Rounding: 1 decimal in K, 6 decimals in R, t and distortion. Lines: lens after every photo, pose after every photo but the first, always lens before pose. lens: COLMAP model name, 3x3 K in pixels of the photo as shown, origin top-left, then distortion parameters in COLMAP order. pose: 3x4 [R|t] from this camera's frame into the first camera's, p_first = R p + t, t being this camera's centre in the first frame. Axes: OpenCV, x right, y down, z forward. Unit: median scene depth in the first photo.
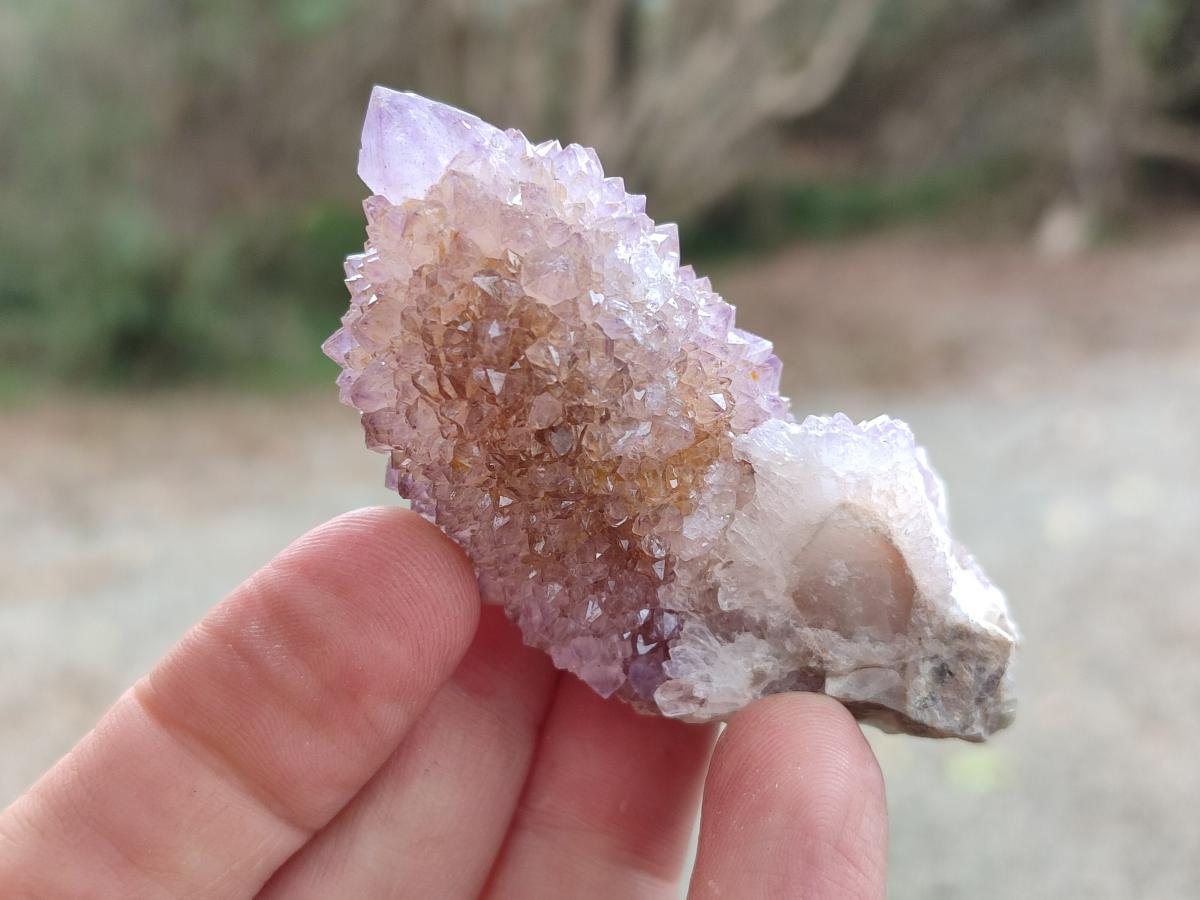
lens RADIAL K [[1705.6, 0, 600.0], [0, 1705.6, 450.0], [0, 0, 1]] dist [0.166557, -0.035526]
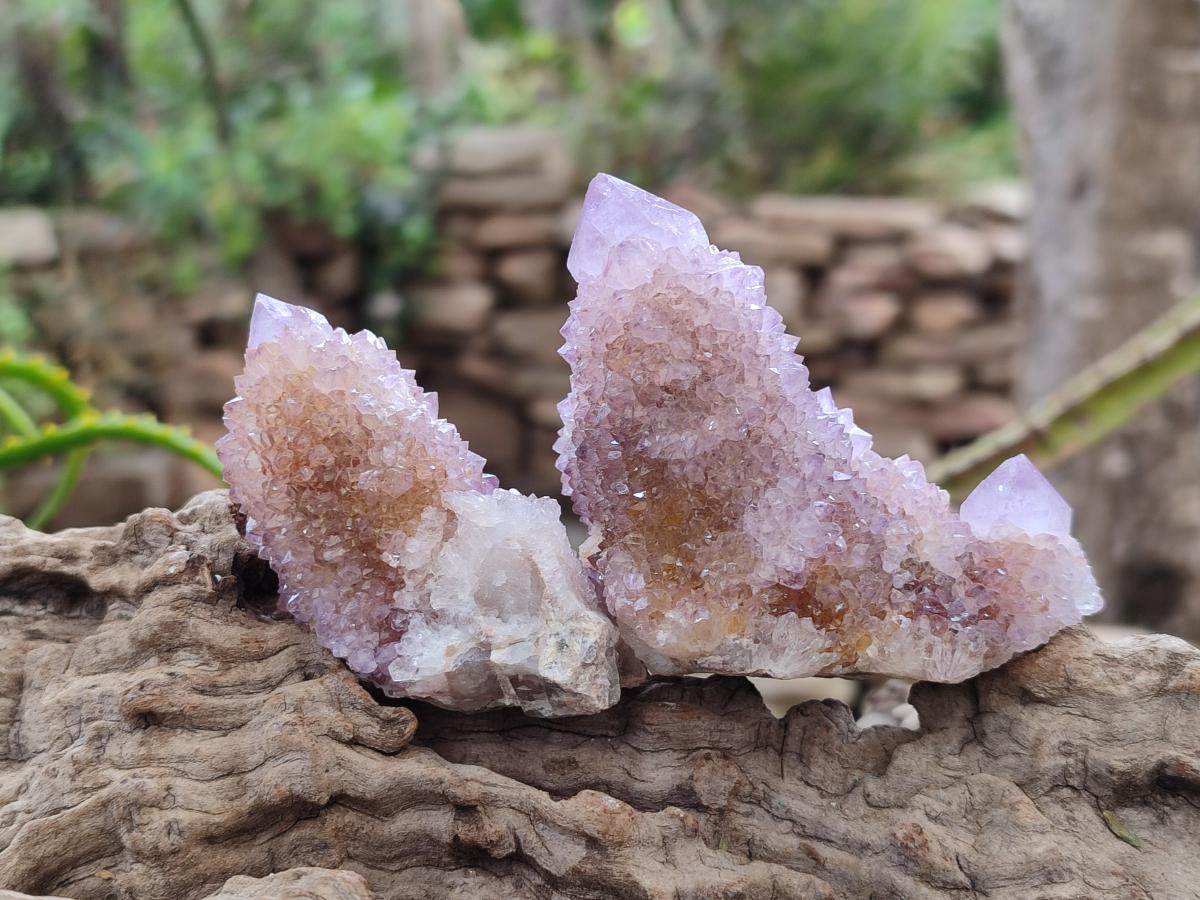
lens RADIAL K [[1705.6, 0, 600.0], [0, 1705.6, 450.0], [0, 0, 1]] dist [0.166557, -0.035526]
pose [[0.984411, 0.012524, -0.175436, 0.506474], [-0.087212, 0.900958, -0.425051, 0.629957], [0.152738, 0.433725, 0.888006, -0.445995]]
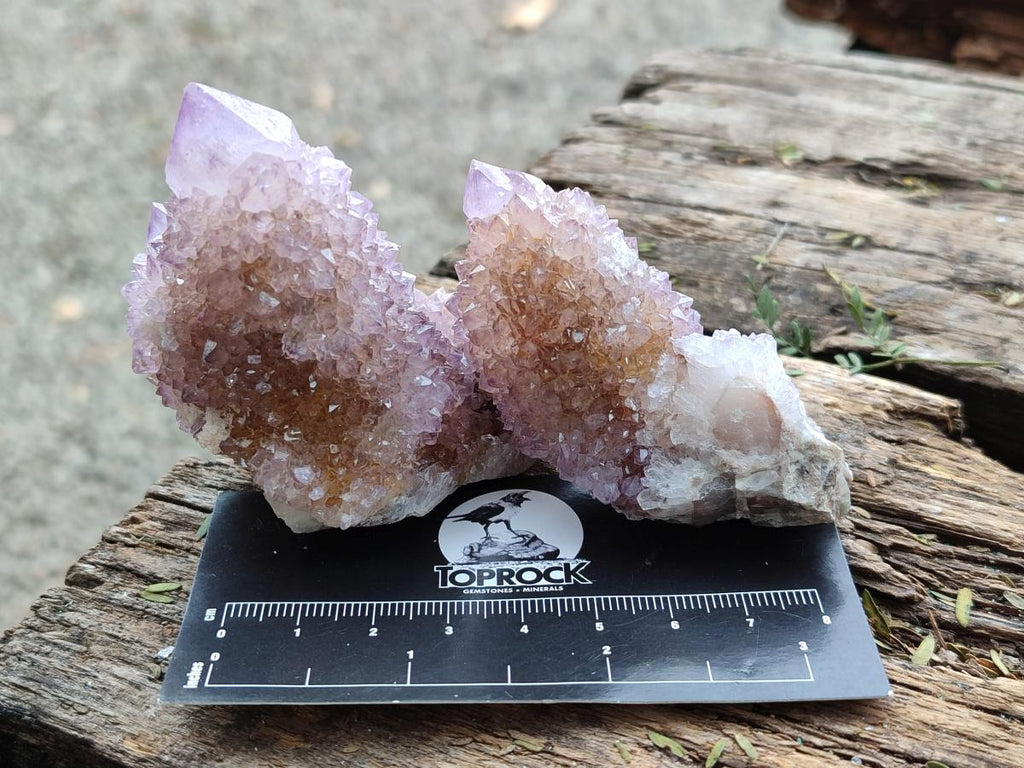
lens RADIAL K [[1455.4, 0, 512.0], [0, 1455.4, 384.0], [0, 0, 1]] dist [0.166557, -0.035526]
pose [[0.997955, -0.043255, -0.047064, -0.020471], [0.031330, 0.972757, -0.229700, 0.378436], [0.055718, 0.227755, 0.972123, -0.481622]]
